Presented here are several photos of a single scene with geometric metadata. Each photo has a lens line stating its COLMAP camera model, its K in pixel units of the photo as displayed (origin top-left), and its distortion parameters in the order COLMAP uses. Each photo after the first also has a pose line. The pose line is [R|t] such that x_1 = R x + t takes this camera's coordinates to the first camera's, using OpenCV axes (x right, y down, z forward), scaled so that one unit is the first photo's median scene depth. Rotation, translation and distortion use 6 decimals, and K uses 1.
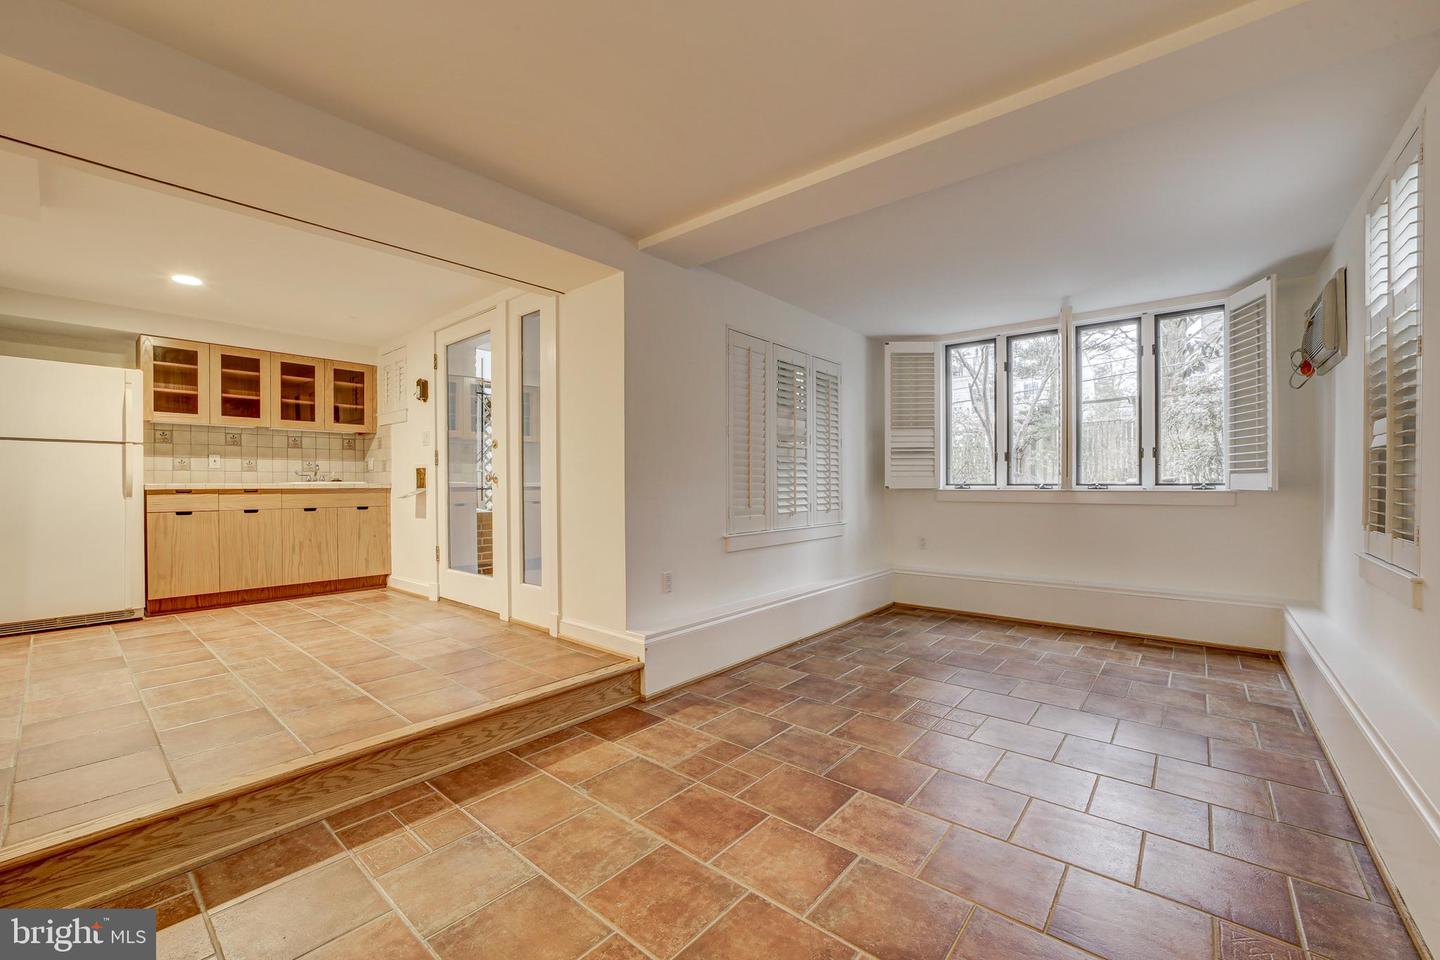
lens RADIAL K [[571.4, 0, 727.4], [0, 571.4, 486.0], [0, 0, 1]] dist [-0.023155, 0.003109]
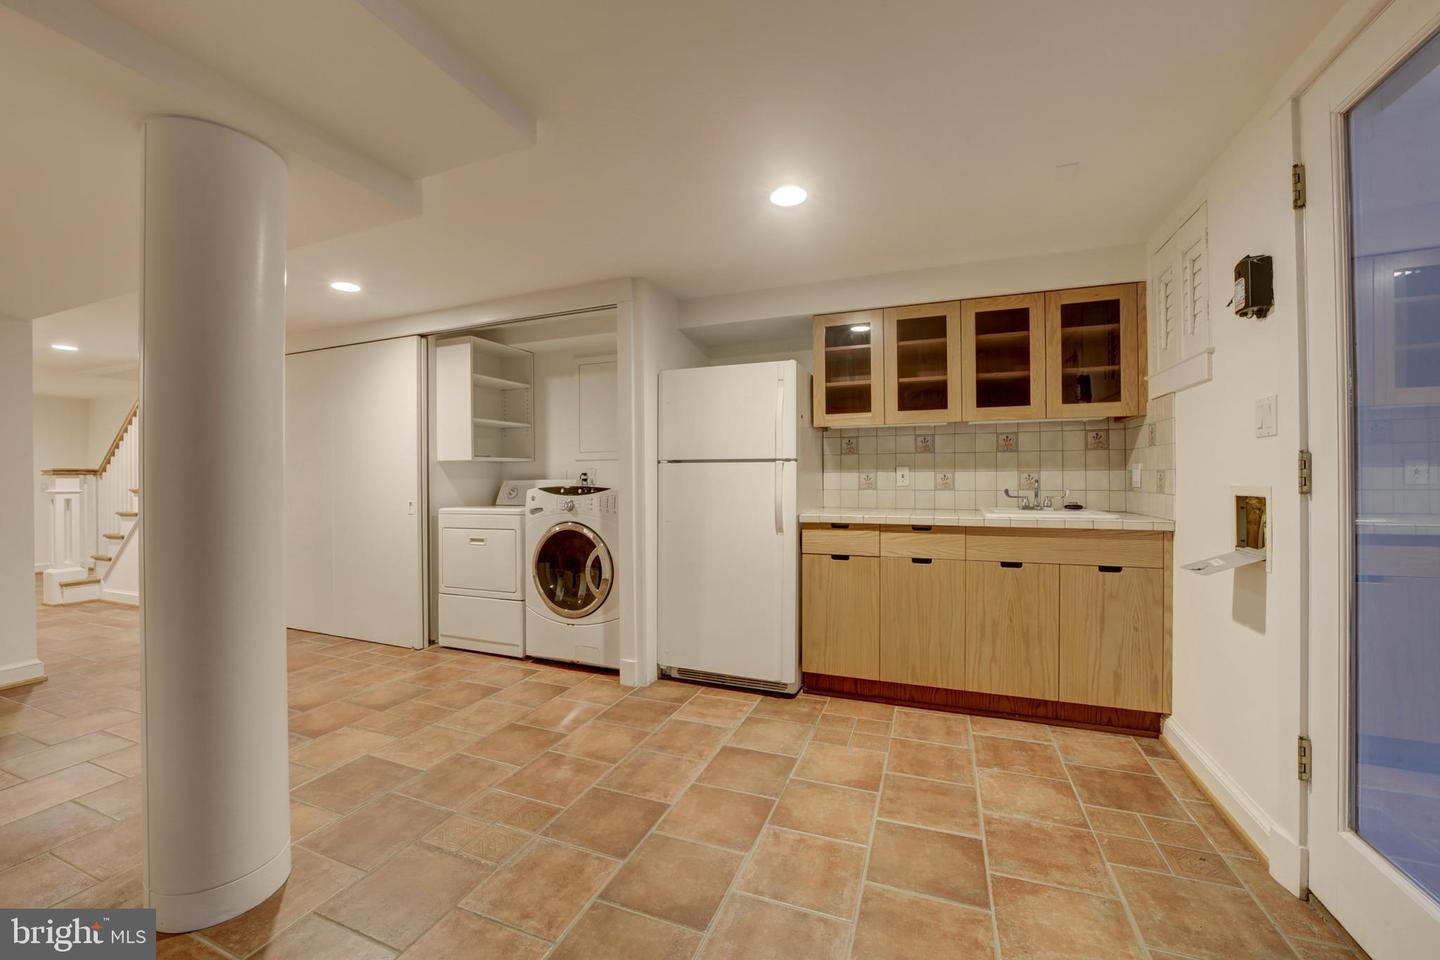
lens RADIAL K [[571.4, 0, 723.1], [0, 571.4, 477.4], [0, 0, 1]] dist [-0.023155, 0.003109]
pose [[0.314622, 0.007630, -0.949186, -0.295071], [0.002386, 0.999958, 0.008829, -0.048821], [0.949214, -0.005043, 0.314591, 0.547939]]
